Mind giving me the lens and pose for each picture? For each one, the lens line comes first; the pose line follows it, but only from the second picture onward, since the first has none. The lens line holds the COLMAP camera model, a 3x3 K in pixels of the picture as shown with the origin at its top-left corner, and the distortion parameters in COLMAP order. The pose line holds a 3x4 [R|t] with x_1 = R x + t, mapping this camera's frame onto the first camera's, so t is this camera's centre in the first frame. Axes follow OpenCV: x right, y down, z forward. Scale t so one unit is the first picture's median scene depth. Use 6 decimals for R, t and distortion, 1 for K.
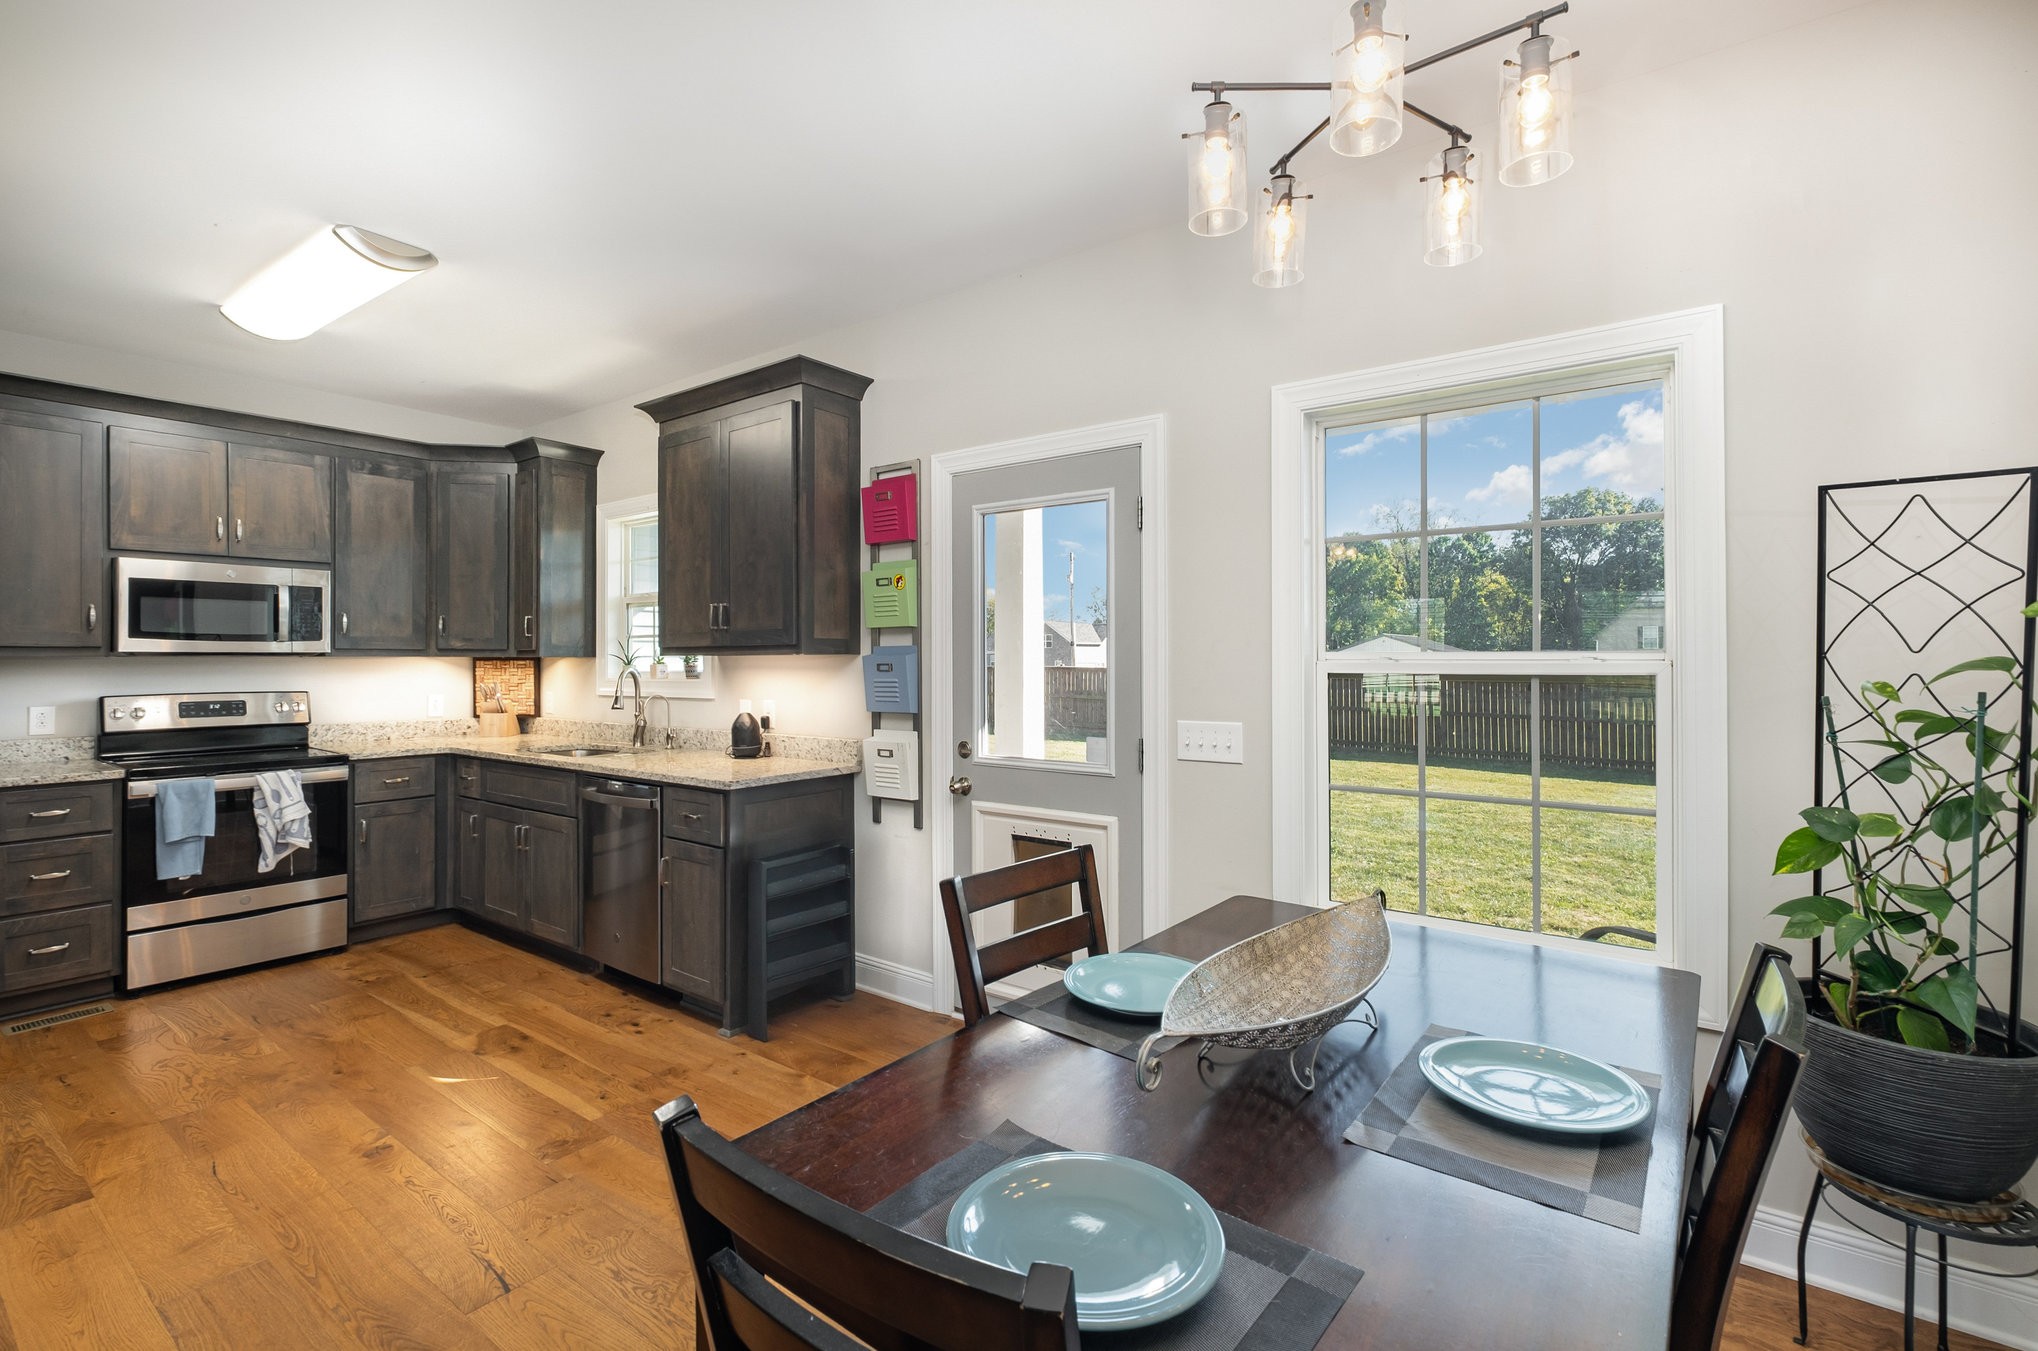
lens RADIAL K [[910.6, 0, 1023.5], [0, 910.6, 659.9], [0, 0, 1]] dist [0.002548, -0.000601]
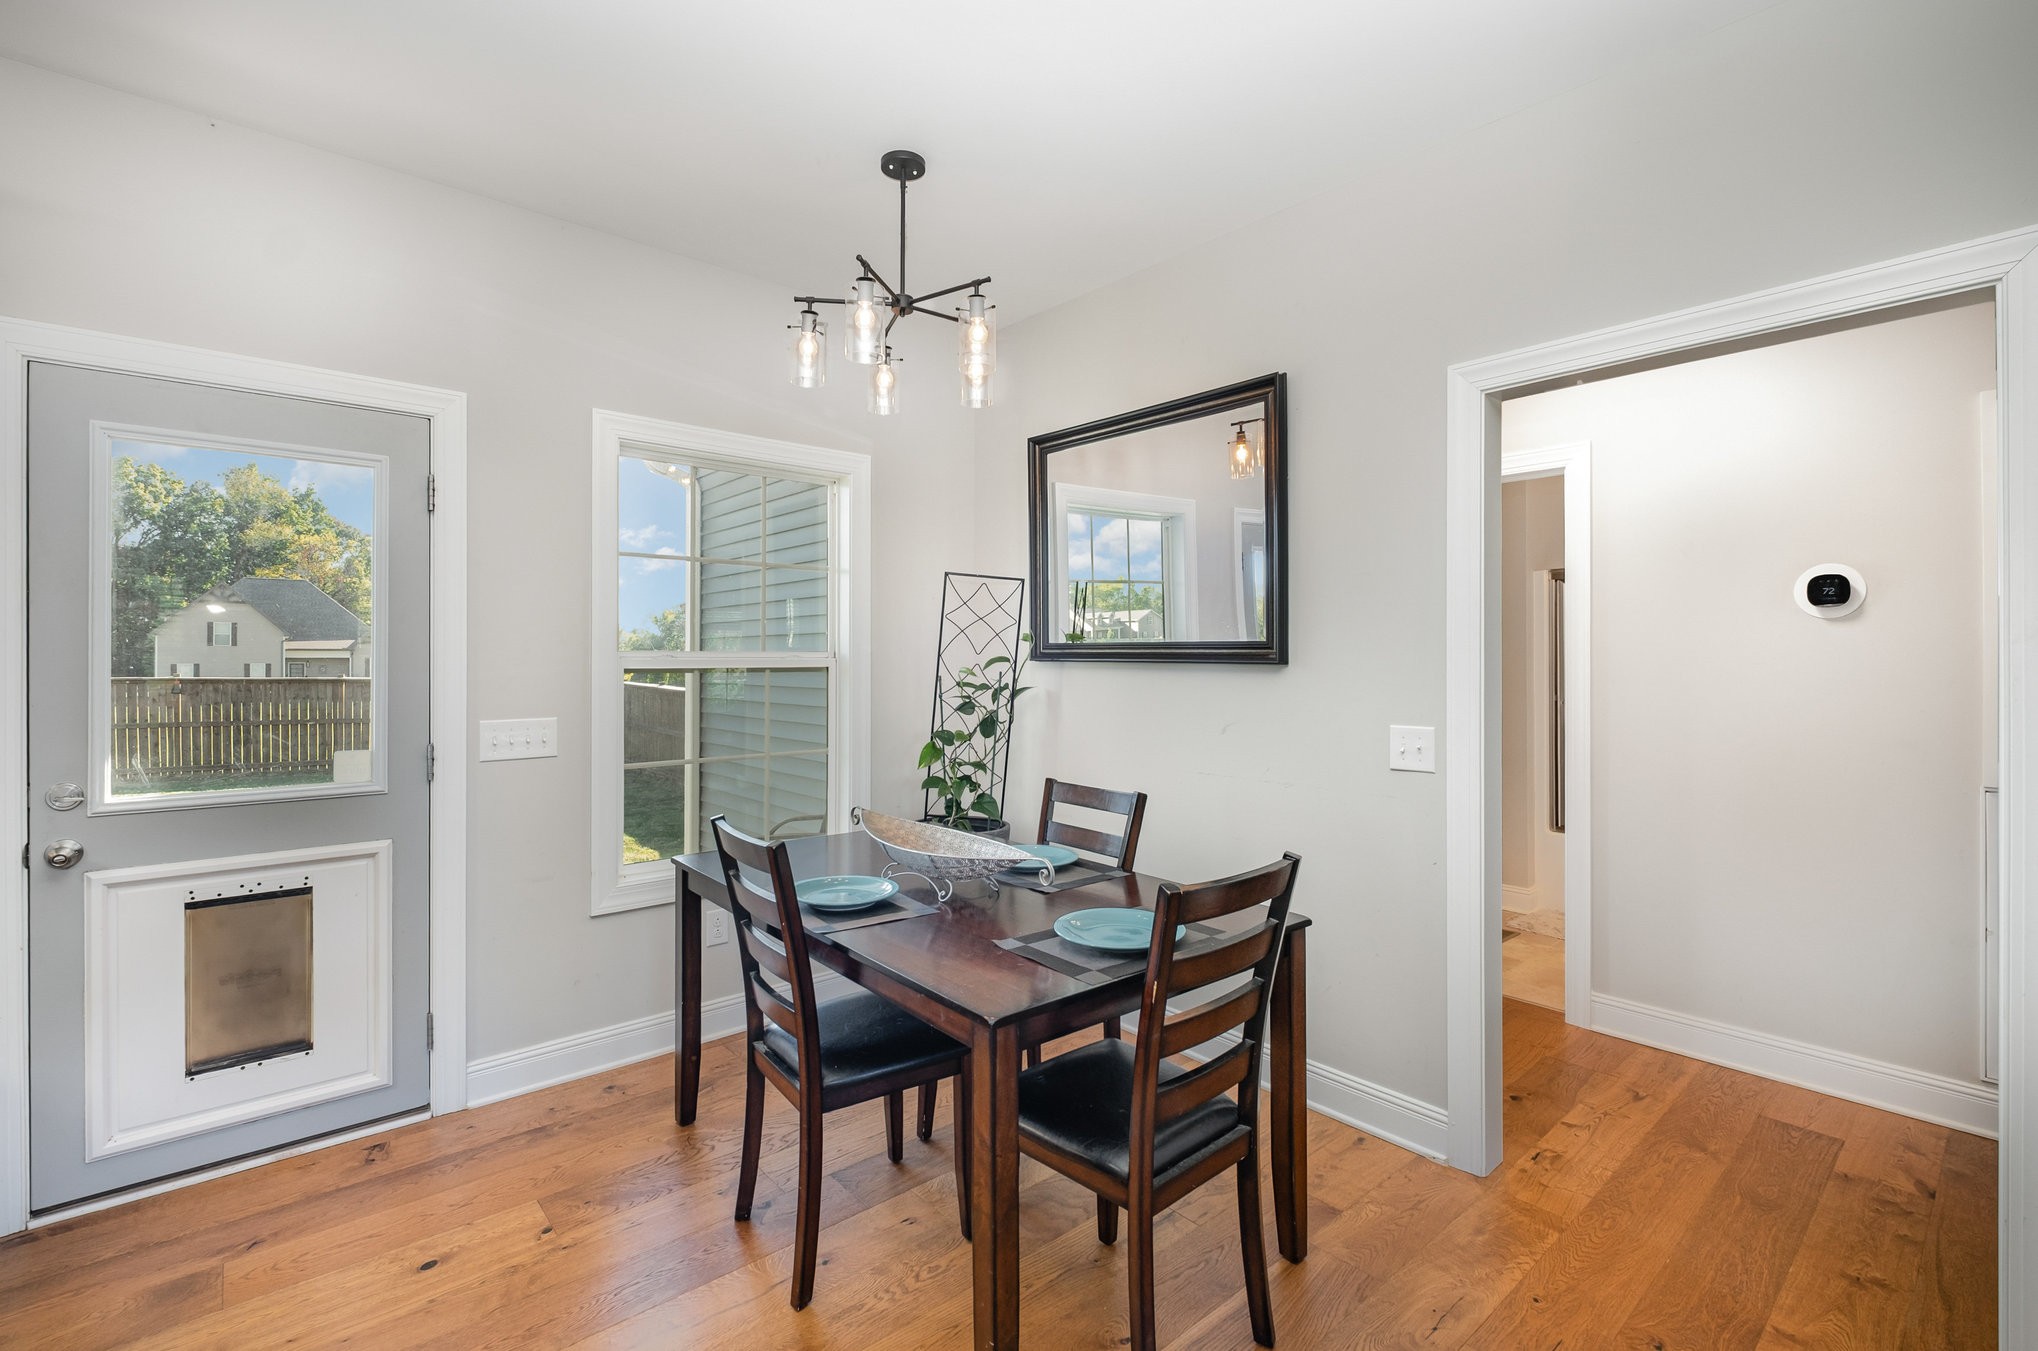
lens RADIAL K [[910.6, 0, 1009.3], [0, 910.6, 662.9], [0, 0, 1]] dist [0.002548, -0.000601]
pose [[0.216808, -0.004701, 0.976203, -0.616813], [-0.000398, 0.999988, 0.004904, 0.001128], [-0.976214, -0.001452, 0.216804, 0.240979]]
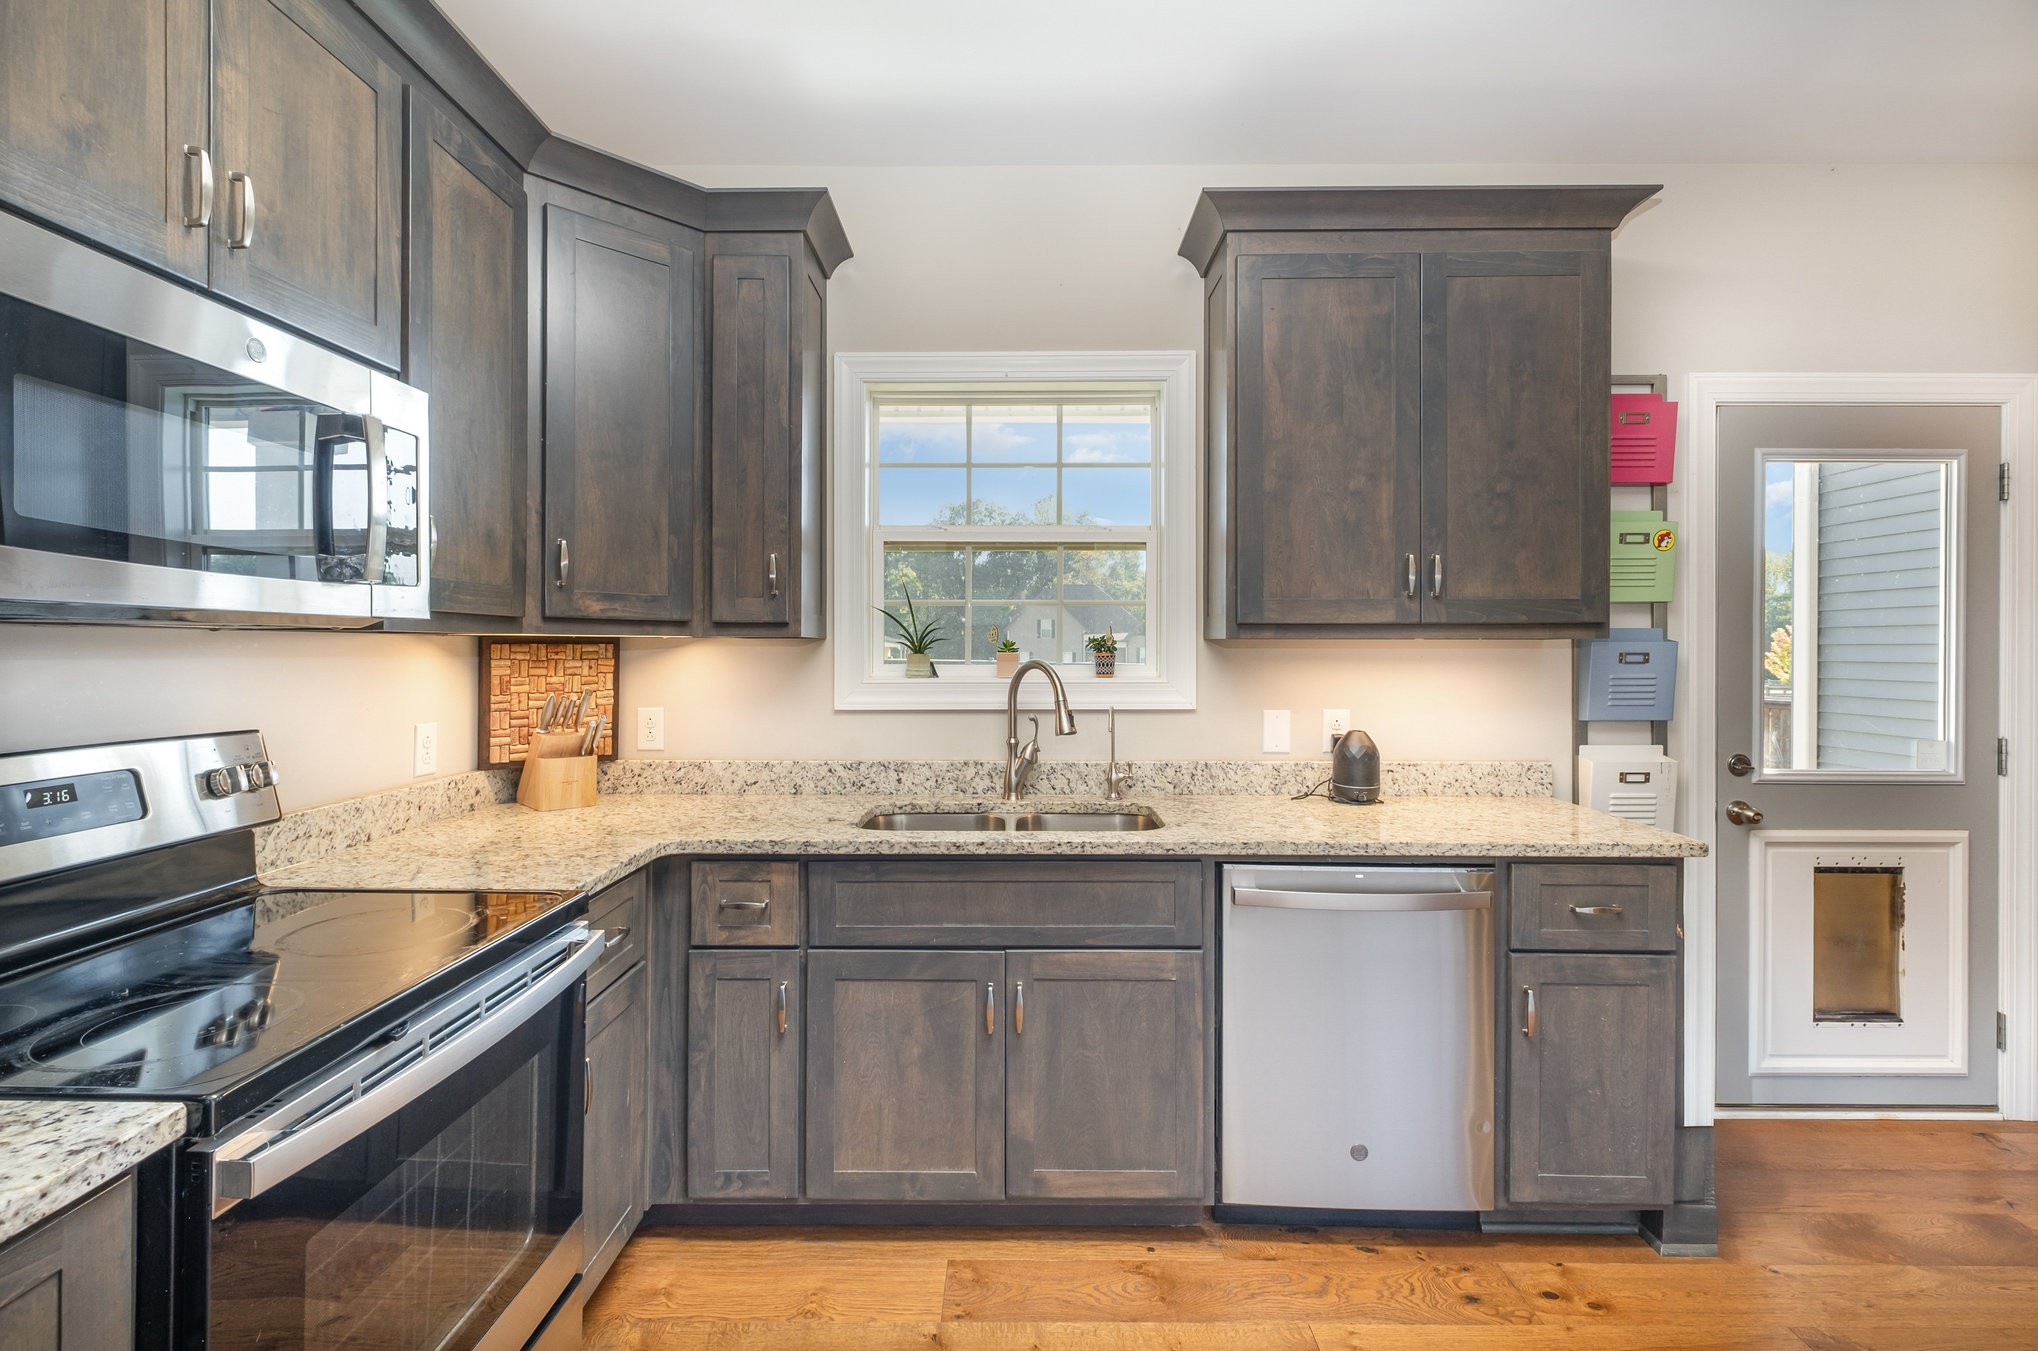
lens RADIAL K [[910.6, 0, 1010.4], [0, 910.6, 655.5], [0, 0, 1]] dist [0.002548, -0.000601]
pose [[0.808480, -0.001065, 0.588522, -1.152330], [-0.006009, 0.999931, 0.010064, 0.002253], [-0.588493, -0.011673, 0.808418, 0.840405]]
